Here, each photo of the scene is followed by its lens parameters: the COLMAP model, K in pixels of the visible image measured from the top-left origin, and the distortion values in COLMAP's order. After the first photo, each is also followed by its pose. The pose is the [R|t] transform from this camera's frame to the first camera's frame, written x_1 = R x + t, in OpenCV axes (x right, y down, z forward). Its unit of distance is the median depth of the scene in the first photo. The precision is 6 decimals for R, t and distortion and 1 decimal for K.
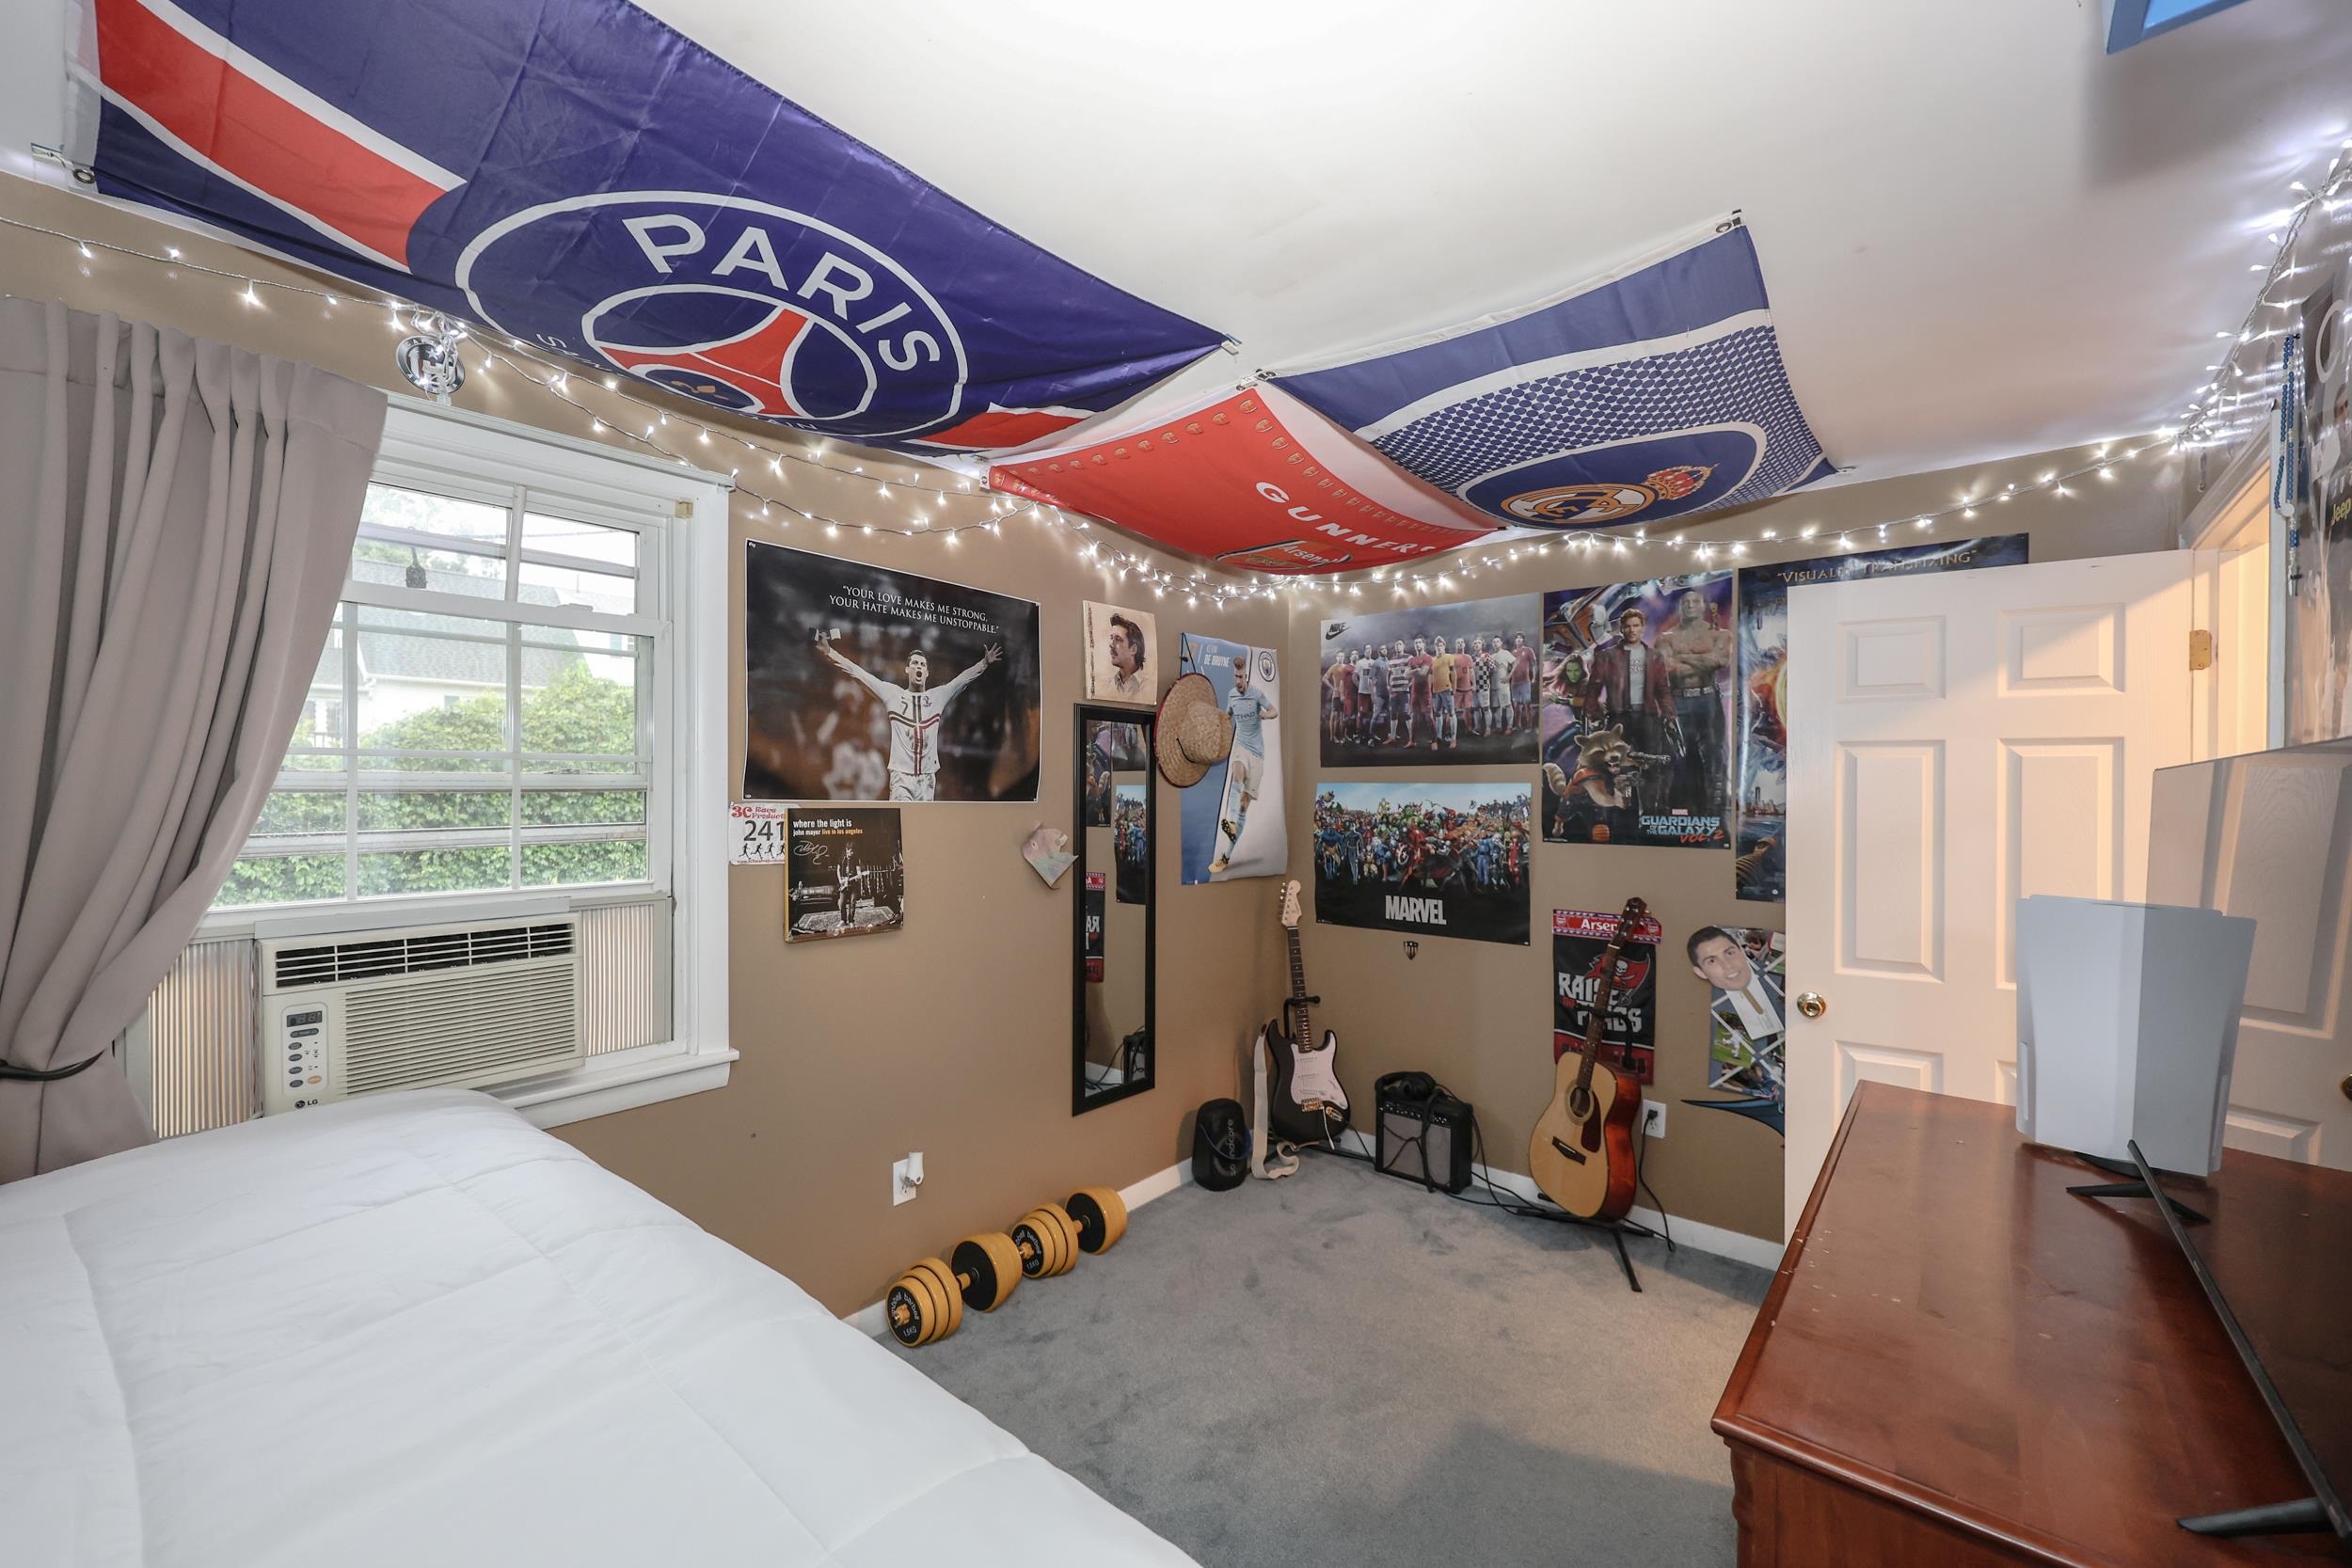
lens RADIAL K [[944.3, 0, 1176.0], [0, 944.3, 784.0], [0, 0, 1]] dist [0.000976, -0.000023]
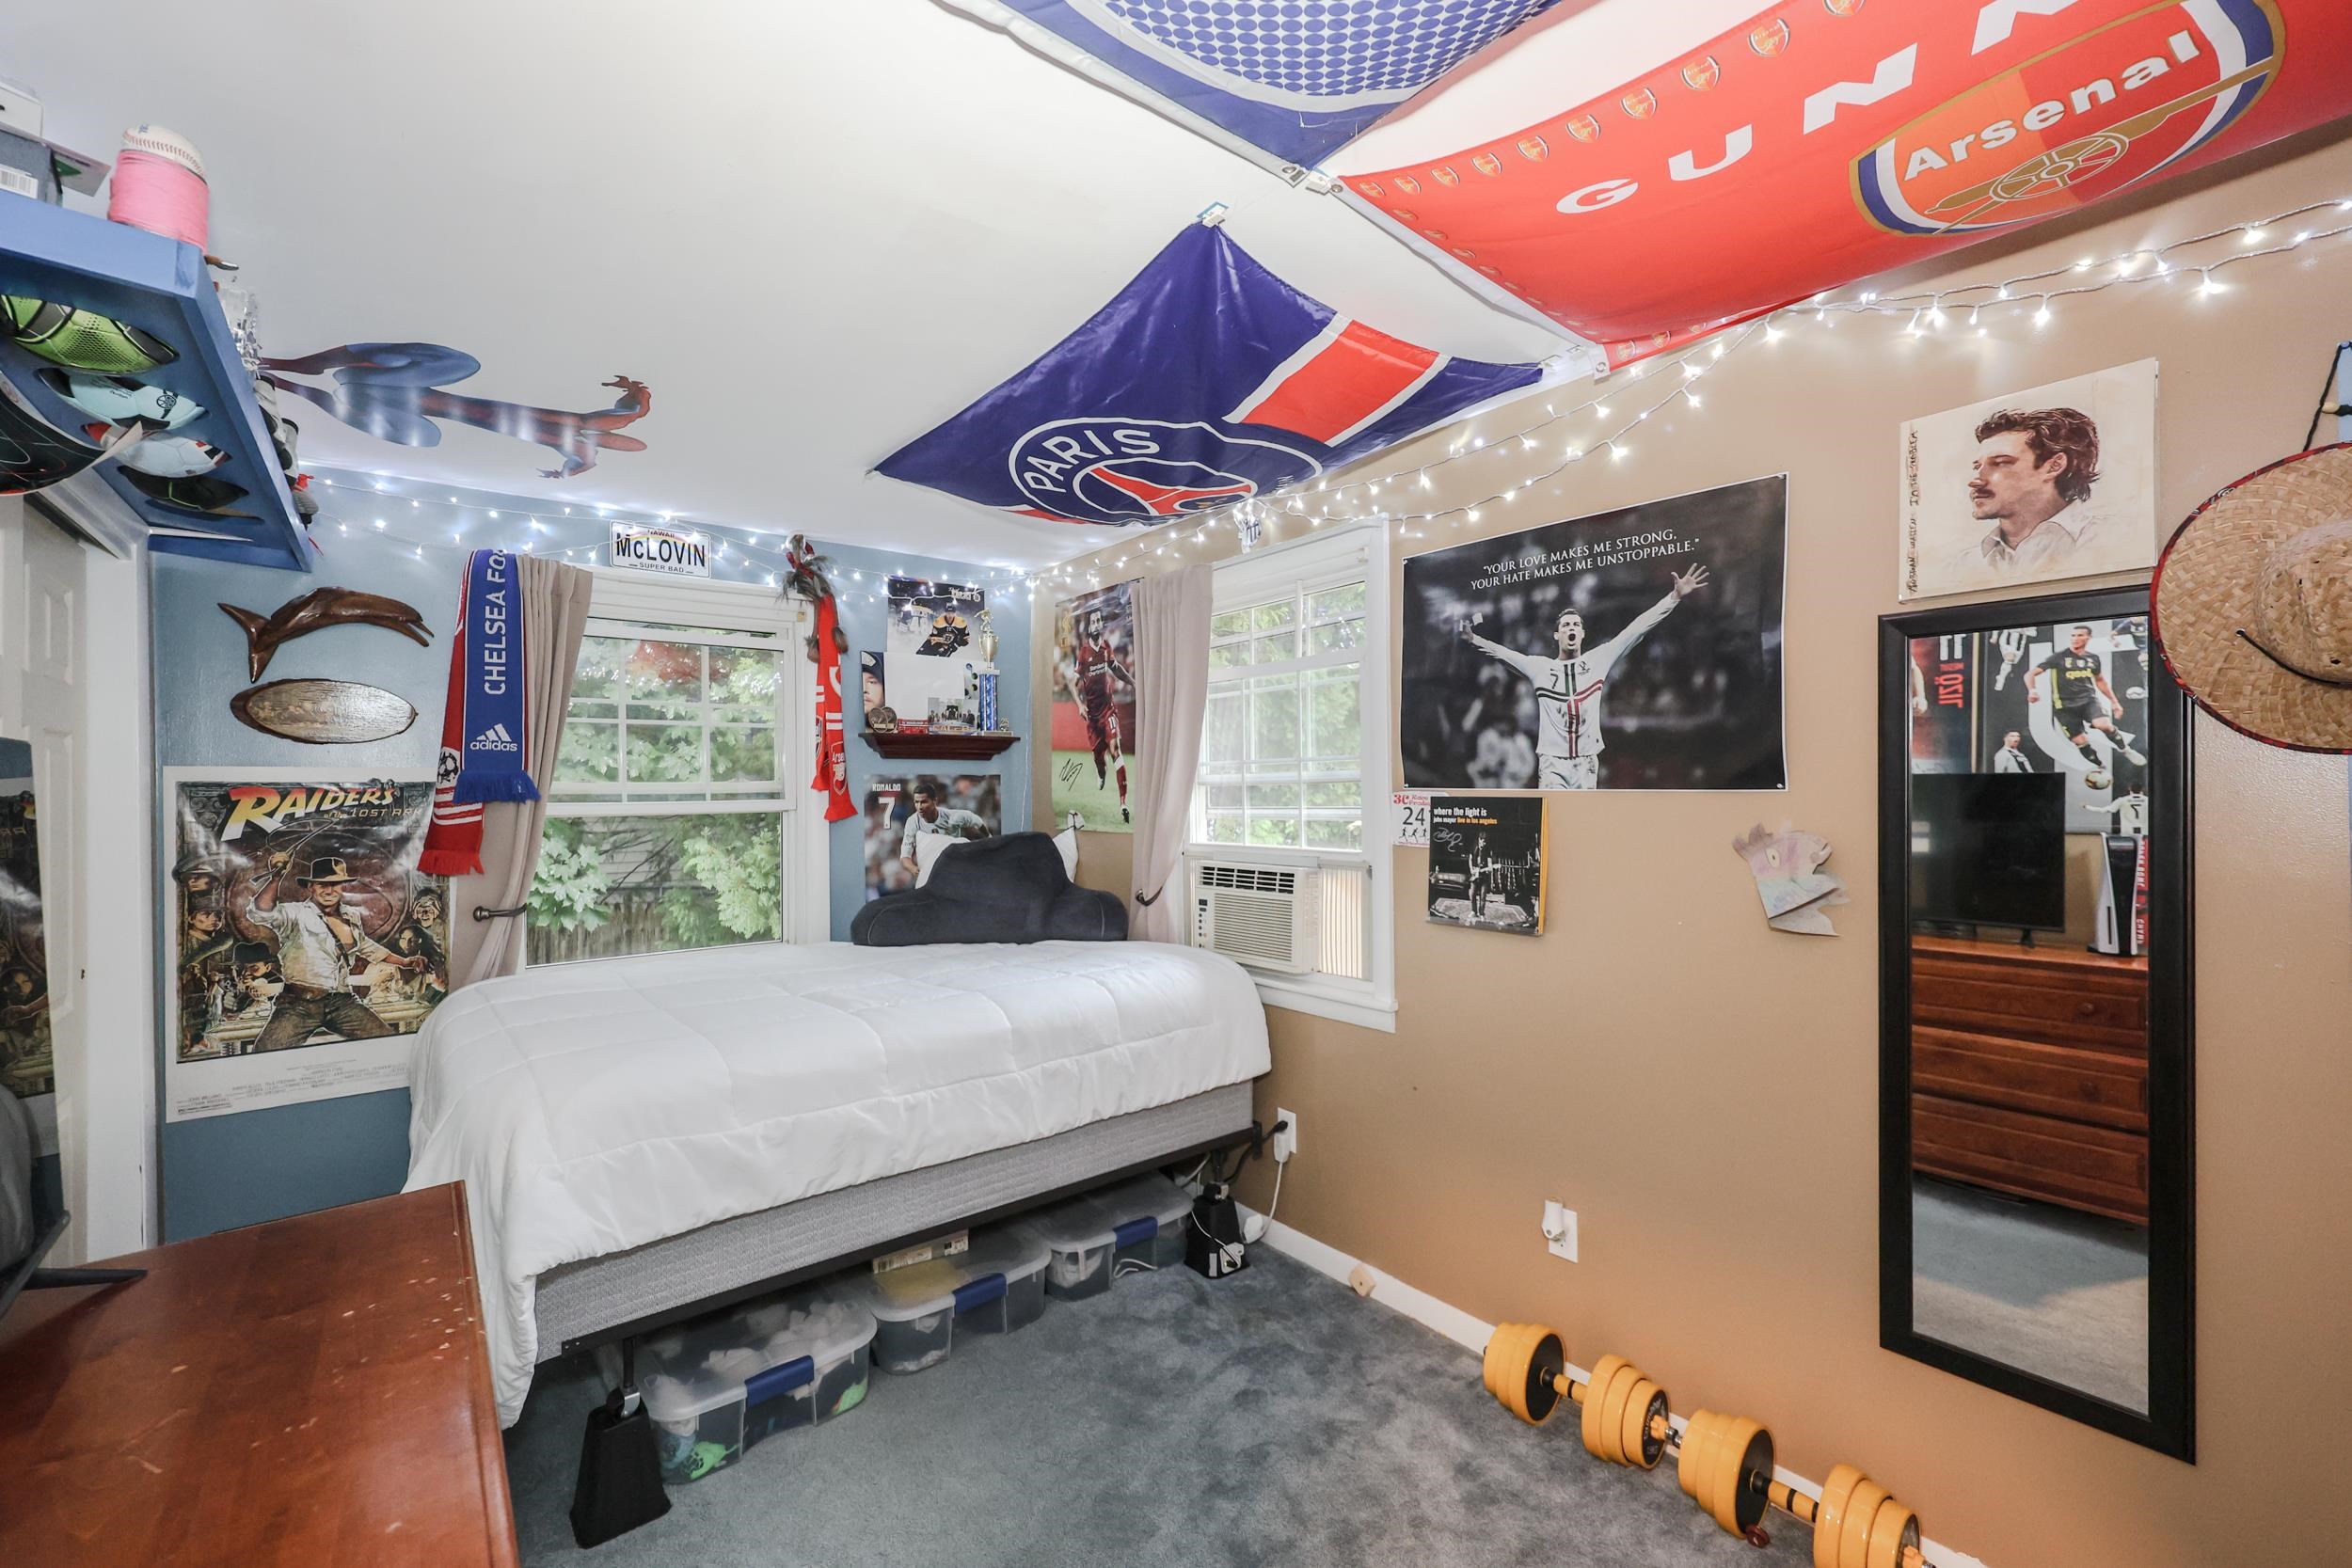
lens RADIAL K [[967.0, 0, 1173.4], [0, 967.0, 789.4], [0, 0, 1]] dist [0.000621, -0.000014]
pose [[-0.193272, -0.007799, -0.981114, 0.662271], [0.010116, 0.999899, -0.009941, 0.024088], [0.981093, -0.011846, -0.193174, 0.856034]]
